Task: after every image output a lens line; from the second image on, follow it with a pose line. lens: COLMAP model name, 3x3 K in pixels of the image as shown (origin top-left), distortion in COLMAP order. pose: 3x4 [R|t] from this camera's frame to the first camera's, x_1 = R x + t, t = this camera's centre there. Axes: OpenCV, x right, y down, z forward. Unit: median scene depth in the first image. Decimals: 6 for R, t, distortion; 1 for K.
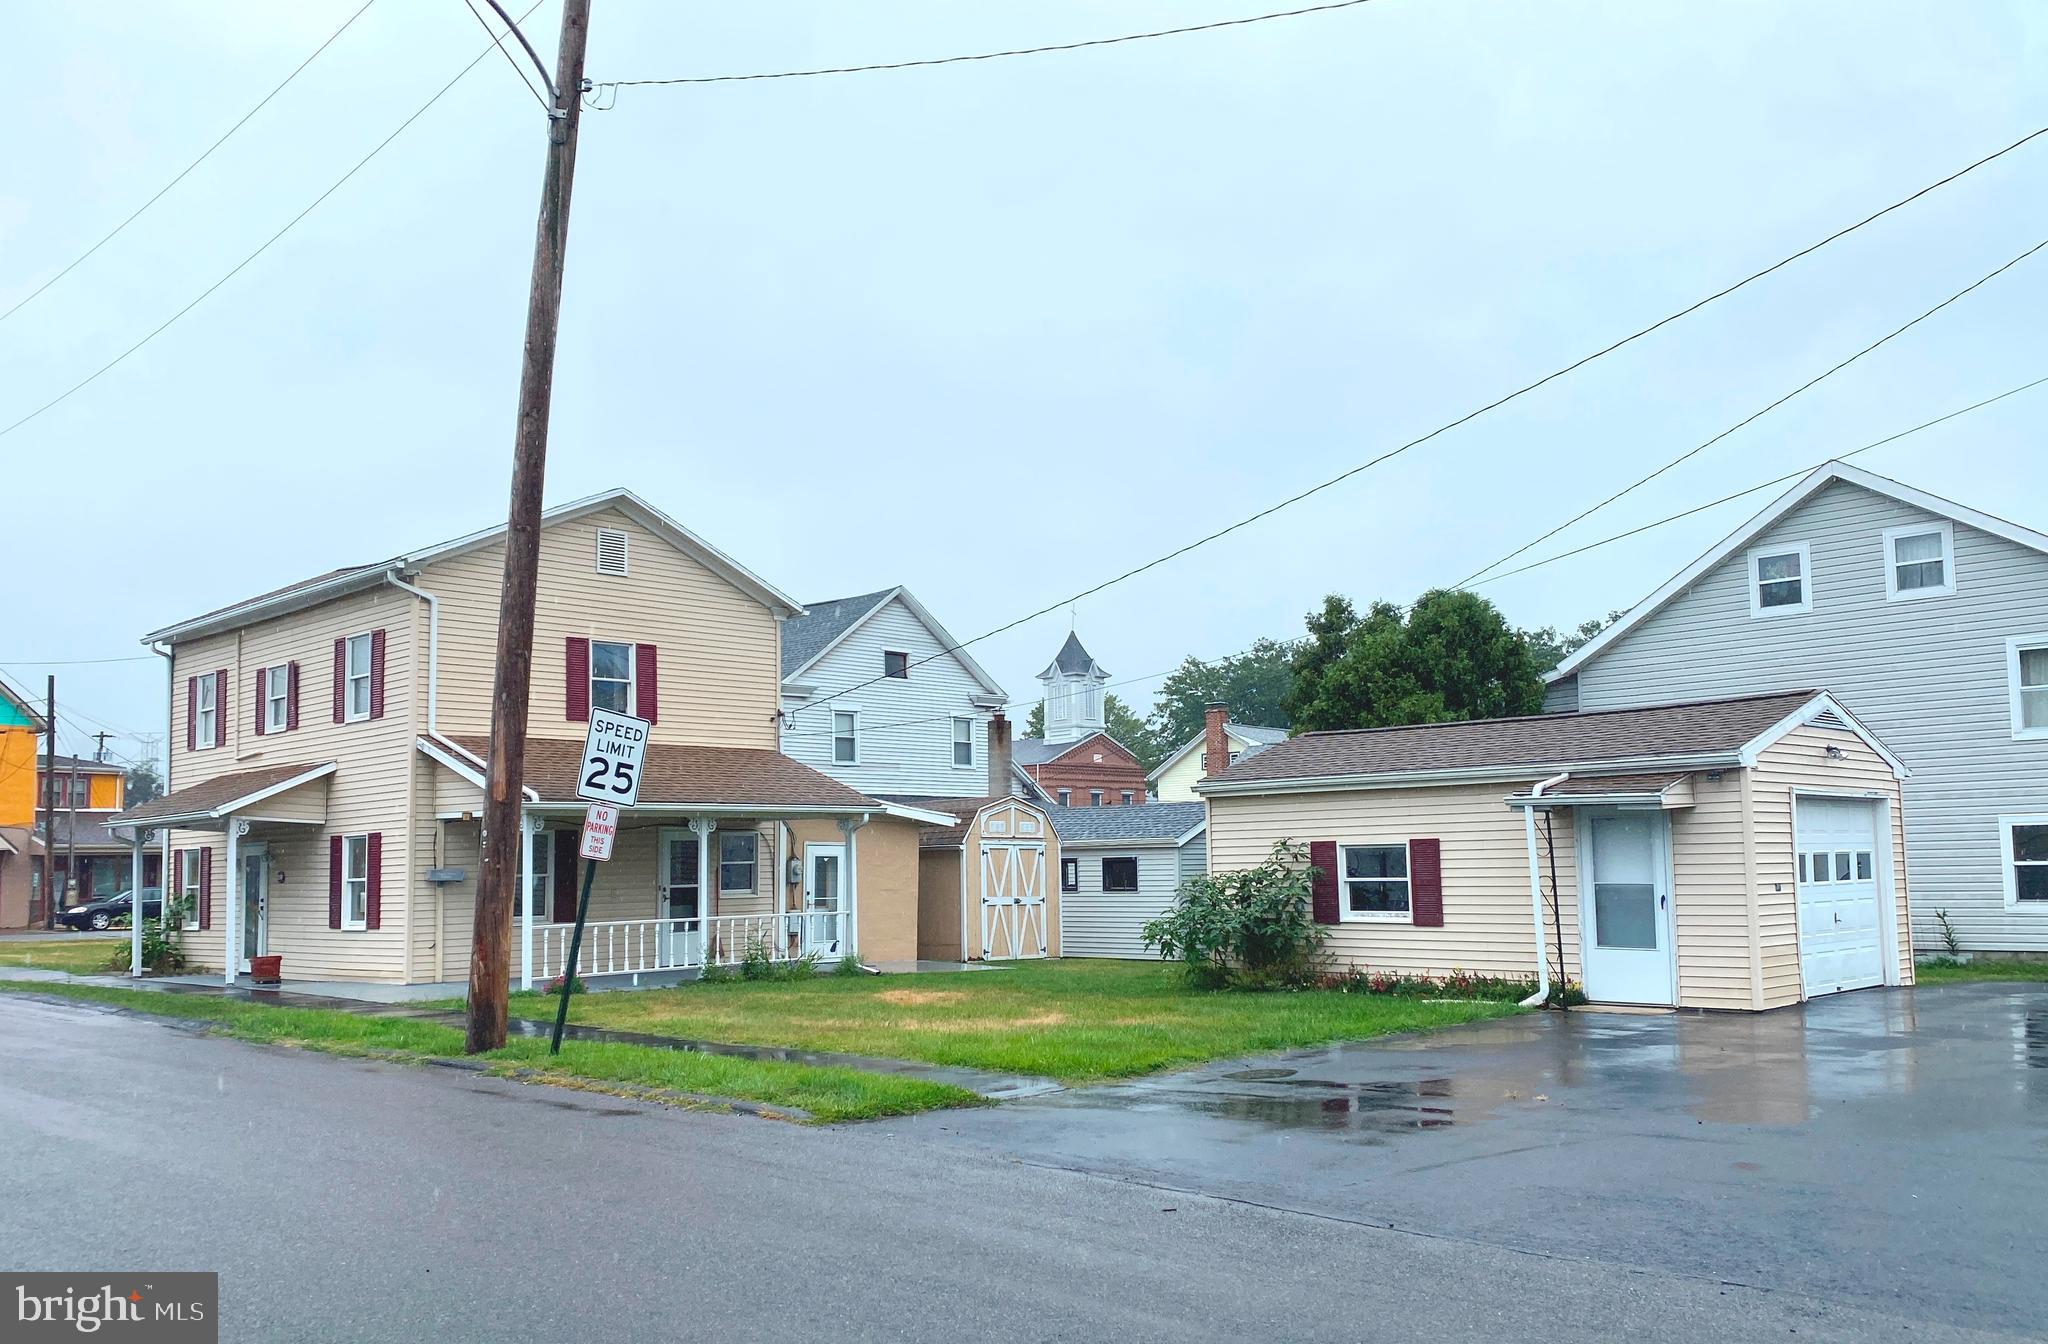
lens RADIAL K [[1641.0, 0, 1025.3], [0, 1641.0, 750.1], [0, 0, 1]] dist [0.048243, -0.005624]
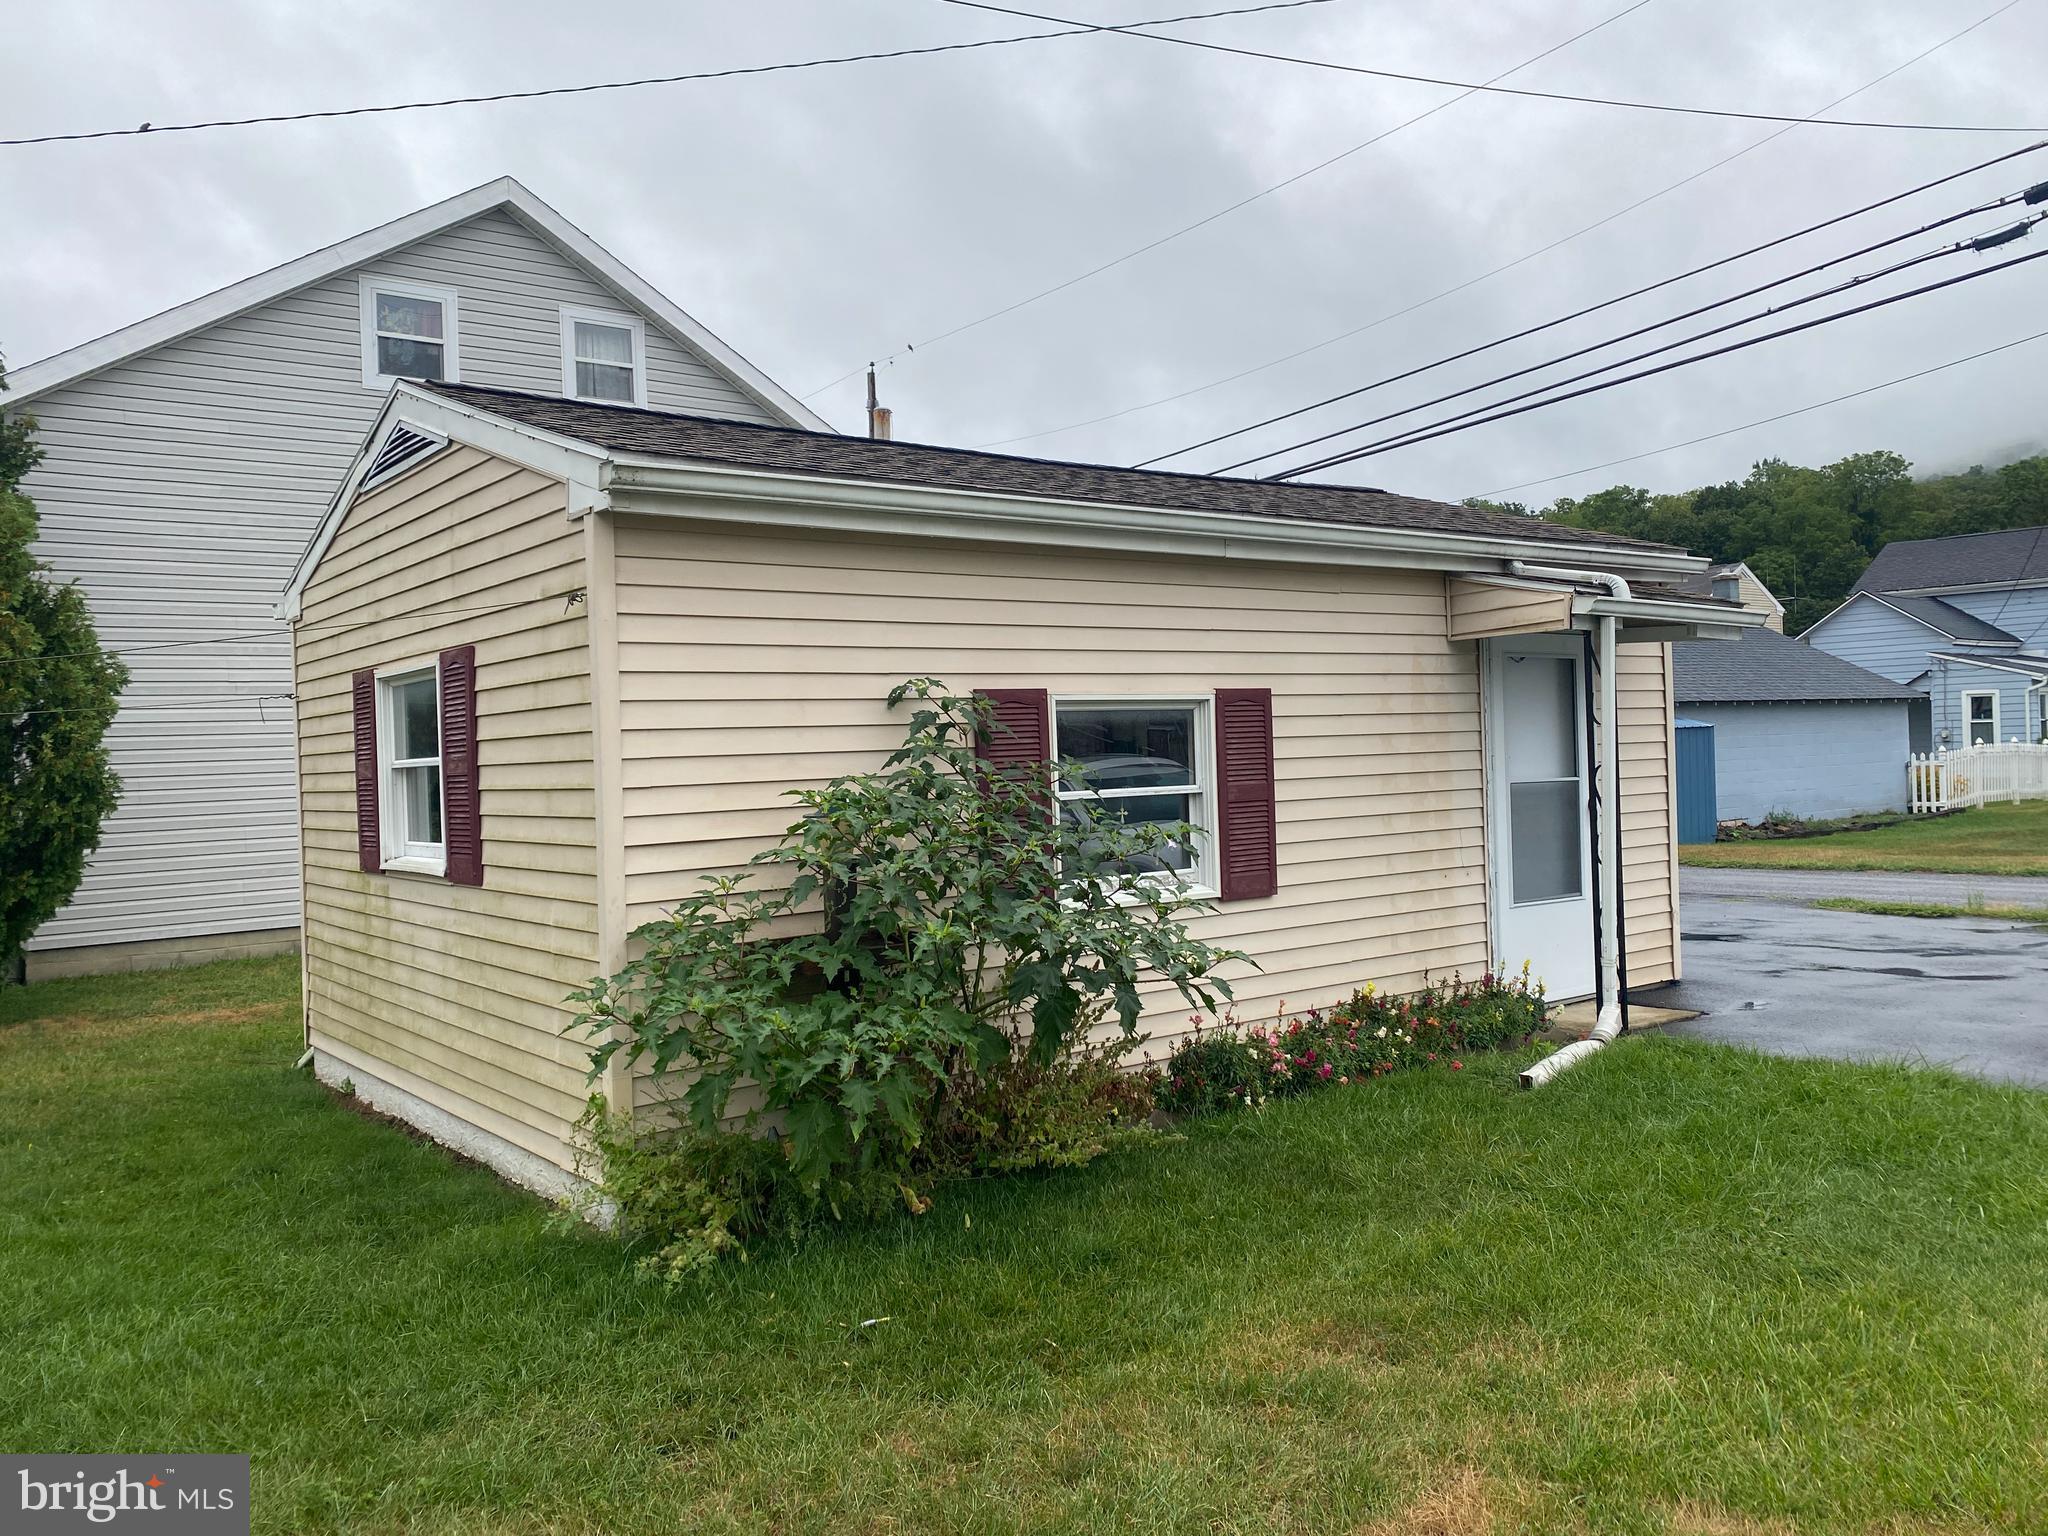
lens RADIAL K [[1560.0, 0, 1005.1], [0, 1560.0, 762.3], [0, 0, 1]] dist [0.055662, -0.062738]
pose [[0.133344, 0.011401, 0.991004, -0.106871], [-0.041285, 0.999130, -0.005940, 0.054278], [-0.990210, -0.040122, 0.133699, 0.707459]]
